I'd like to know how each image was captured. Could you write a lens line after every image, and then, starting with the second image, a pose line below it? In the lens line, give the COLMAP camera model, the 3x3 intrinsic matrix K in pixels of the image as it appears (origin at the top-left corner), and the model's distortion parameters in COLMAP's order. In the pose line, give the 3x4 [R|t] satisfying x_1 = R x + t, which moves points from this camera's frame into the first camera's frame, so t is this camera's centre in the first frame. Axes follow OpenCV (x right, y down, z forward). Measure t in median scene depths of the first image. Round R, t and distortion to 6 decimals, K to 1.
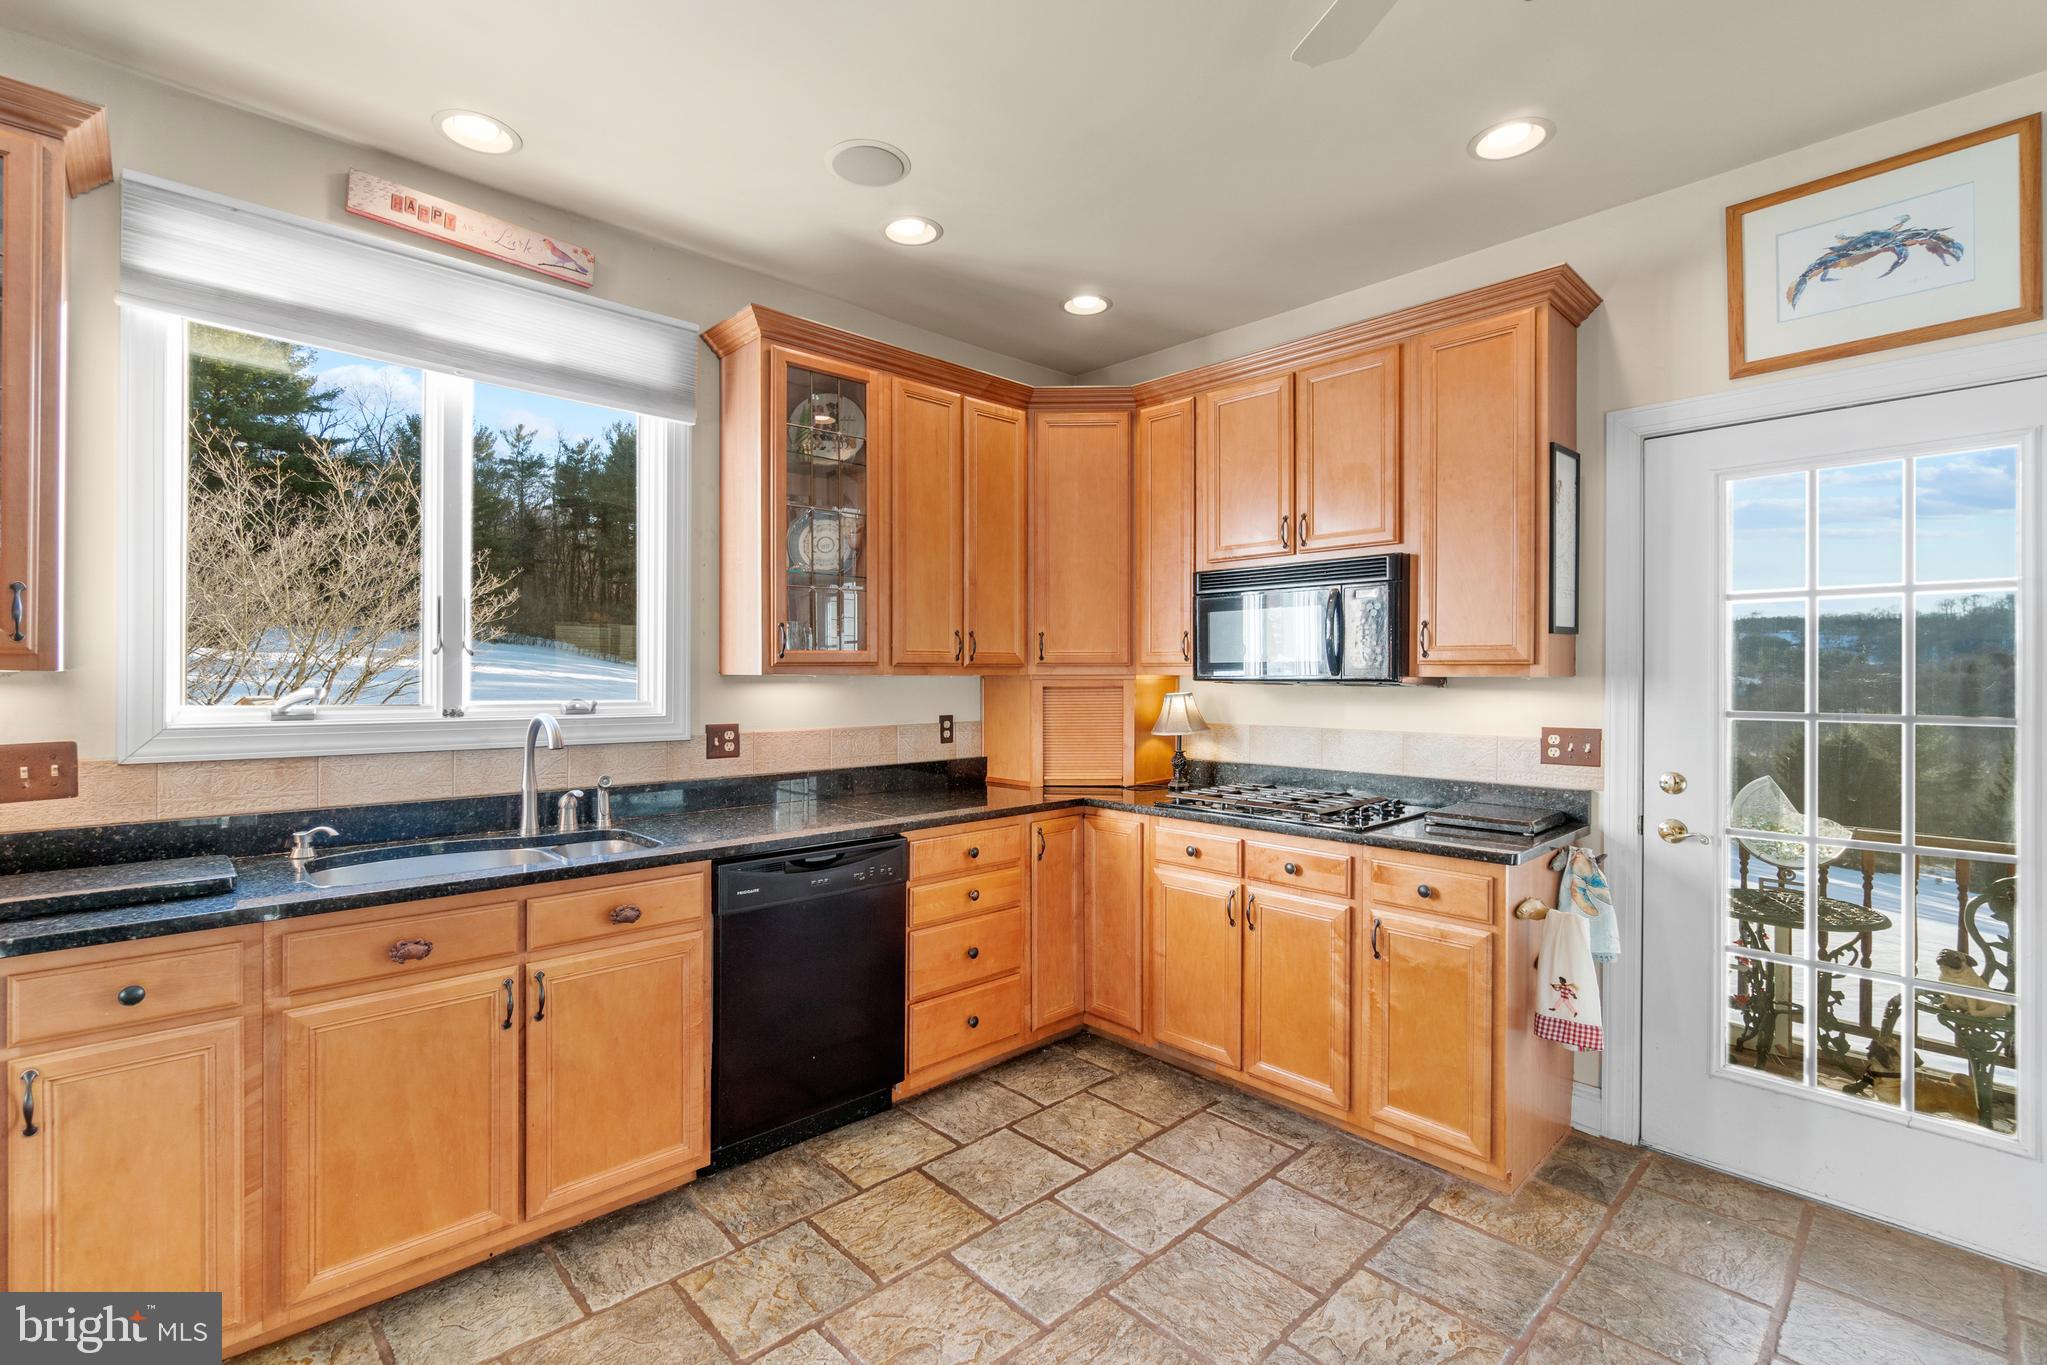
lens RADIAL K [[890.0, 0, 1016.4], [0, 890.0, 676.0], [0, 0, 1]] dist [0.000313, 0.000141]
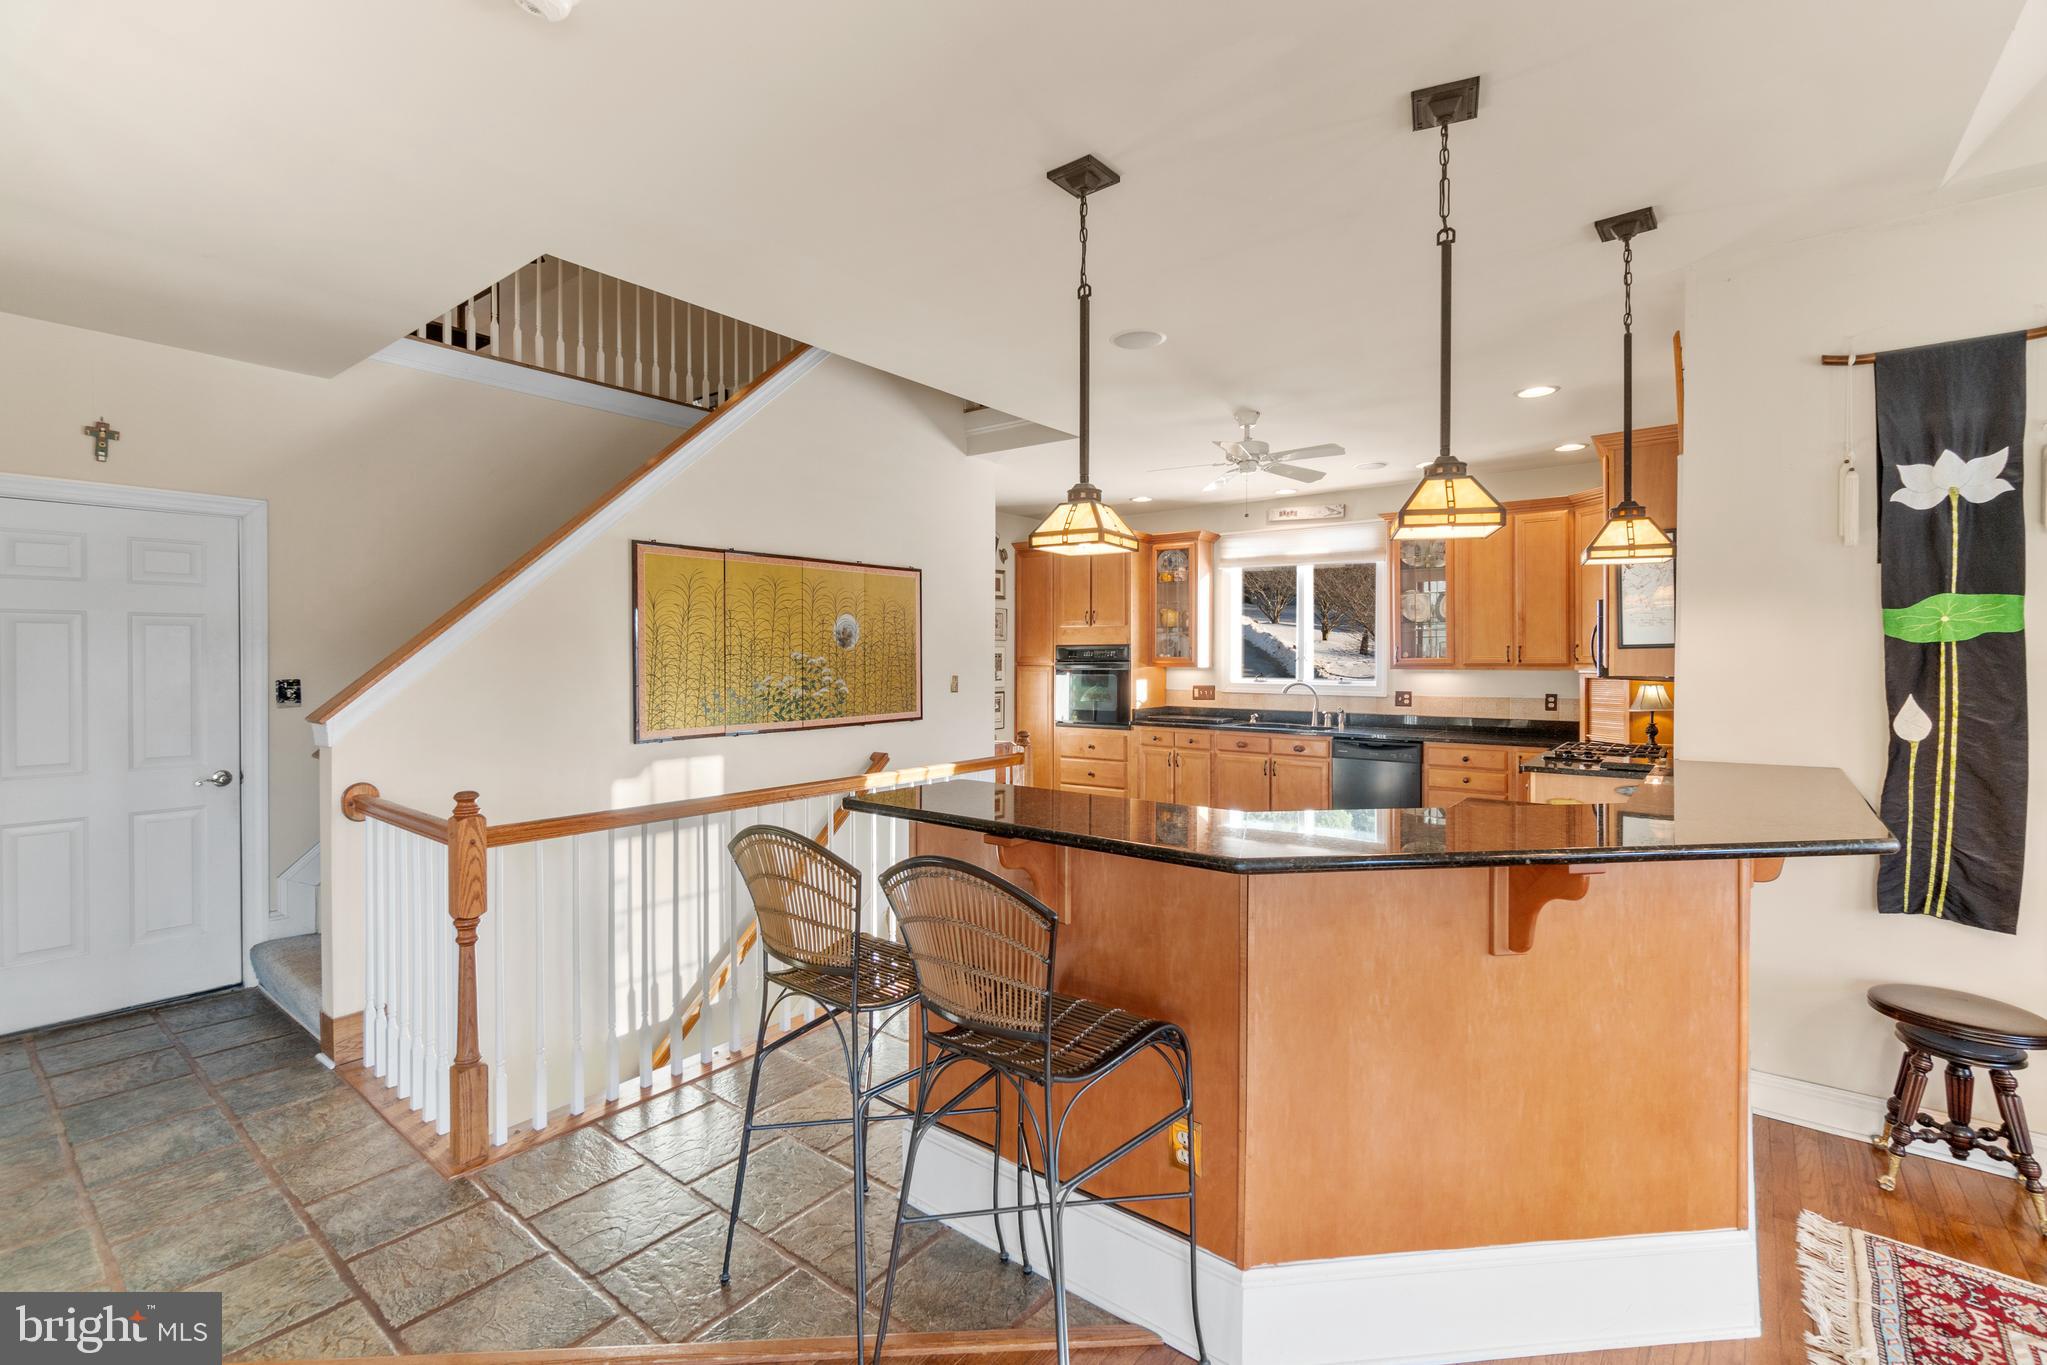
lens RADIAL K [[890.0, 0, 1020.5], [0, 890.0, 672.5], [0, 0, 1]] dist [0.000313, 0.000141]
pose [[0.160383, 0.006525, -0.987033, 1.746118], [-0.003788, 0.999975, 0.005995, -0.002310], [0.987048, 0.002777, 0.160404, -0.298100]]
